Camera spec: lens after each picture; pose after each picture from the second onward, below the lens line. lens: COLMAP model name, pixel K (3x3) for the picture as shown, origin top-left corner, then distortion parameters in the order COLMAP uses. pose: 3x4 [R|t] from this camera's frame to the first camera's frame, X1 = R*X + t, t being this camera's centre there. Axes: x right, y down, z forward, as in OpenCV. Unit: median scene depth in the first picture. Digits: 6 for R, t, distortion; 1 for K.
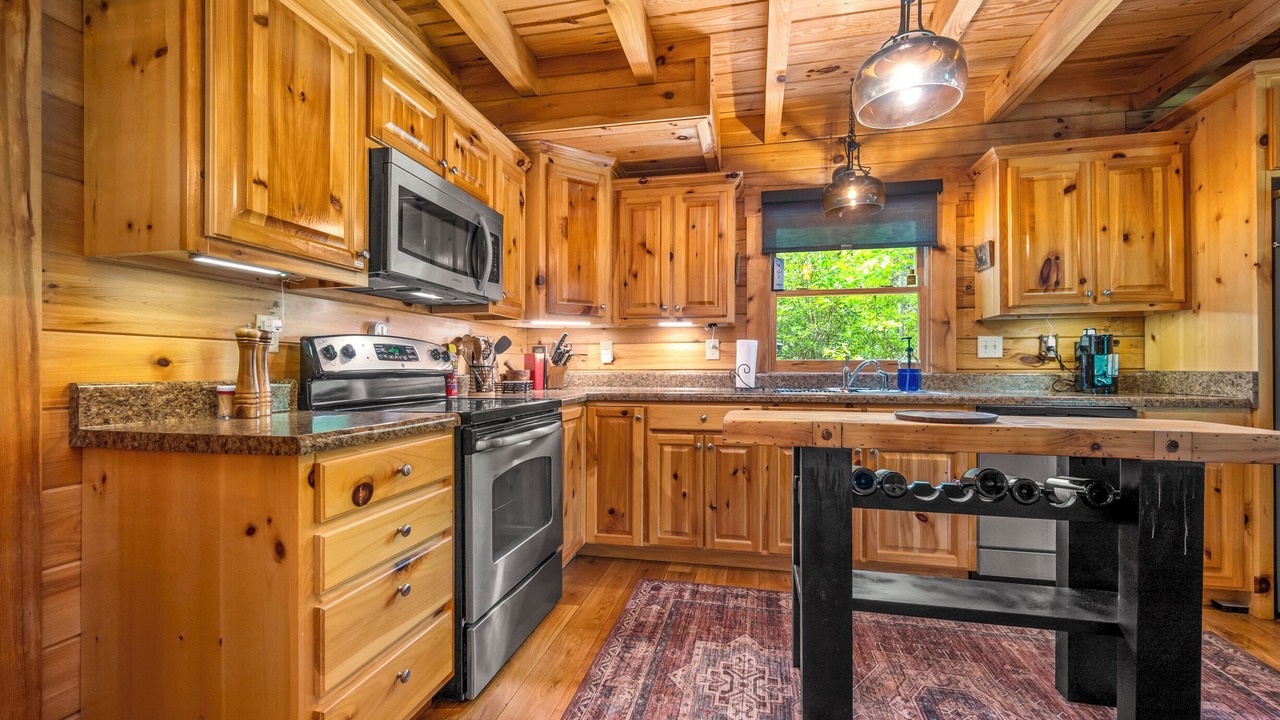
lens RADIAL K [[515.2, 0, 645.5], [0, 515.2, 362.6], [0, 0, 1]] dist [-0.000927, 0.000012]
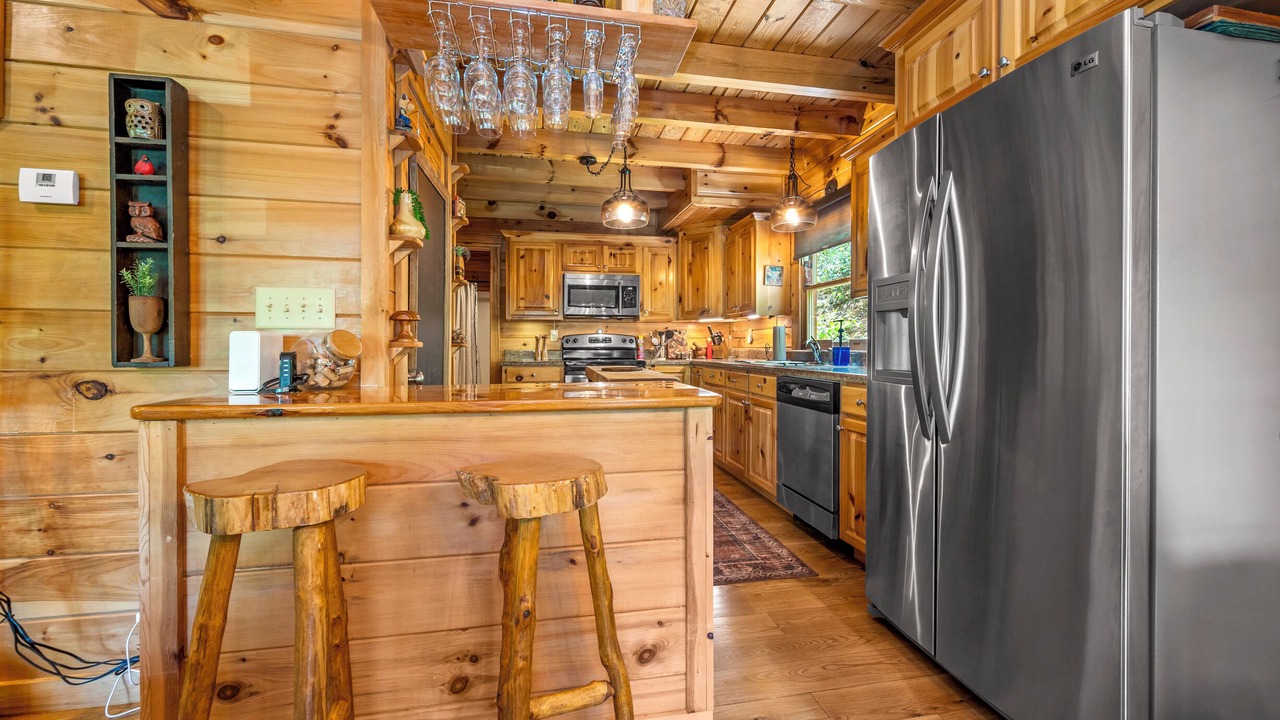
lens RADIAL K [[515.2, 0, 645.5], [0, 515.2, 362.6], [0, 0, 1]] dist [-0.000927, 0.000012]
pose [[0.395311, 0.027428, -0.918138, 1.790988], [0.009246, 0.999385, 0.033837, 0.004565], [0.918501, -0.021865, 0.394815, 0.167318]]
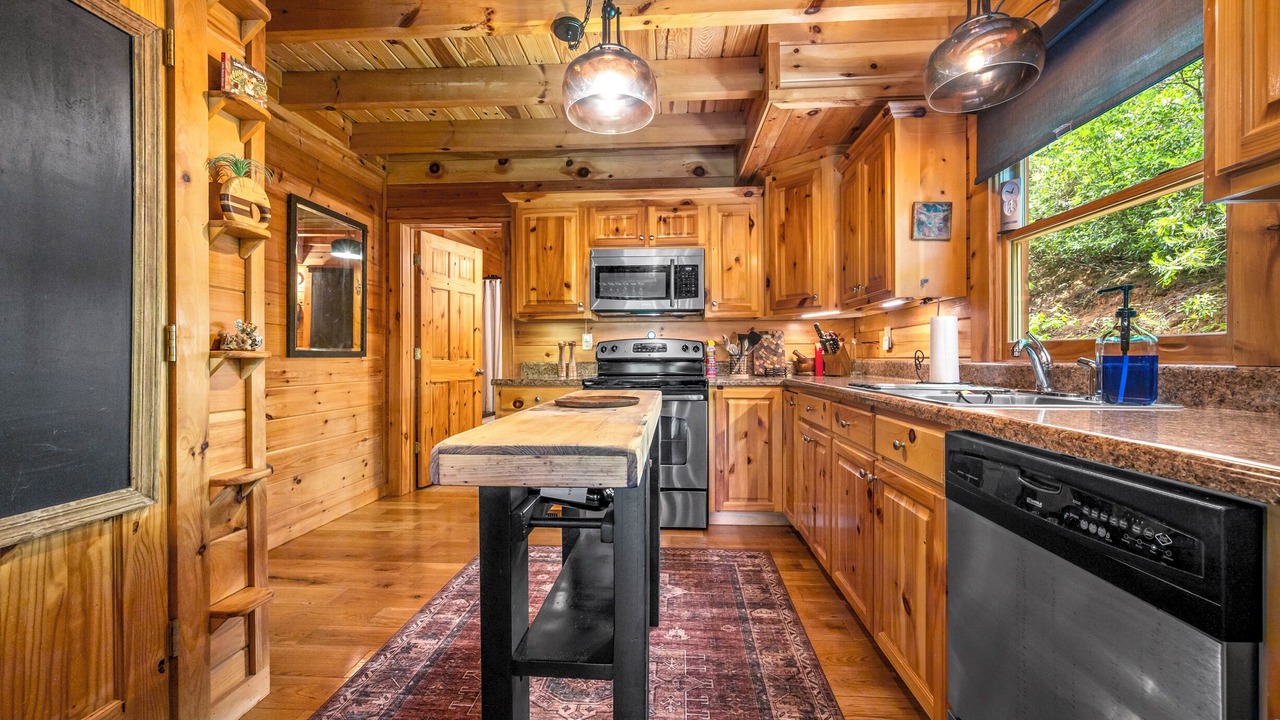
lens RADIAL K [[515.2, 0, 645.5], [0, 515.2, 362.6], [0, 0, 1]] dist [-0.000927, 0.000012]
pose [[0.148279, 0.007011, -0.988921, 1.136862], [0.012432, 0.999883, 0.008953, 0.011532], [0.988867, -0.013621, 0.148174, 0.654855]]
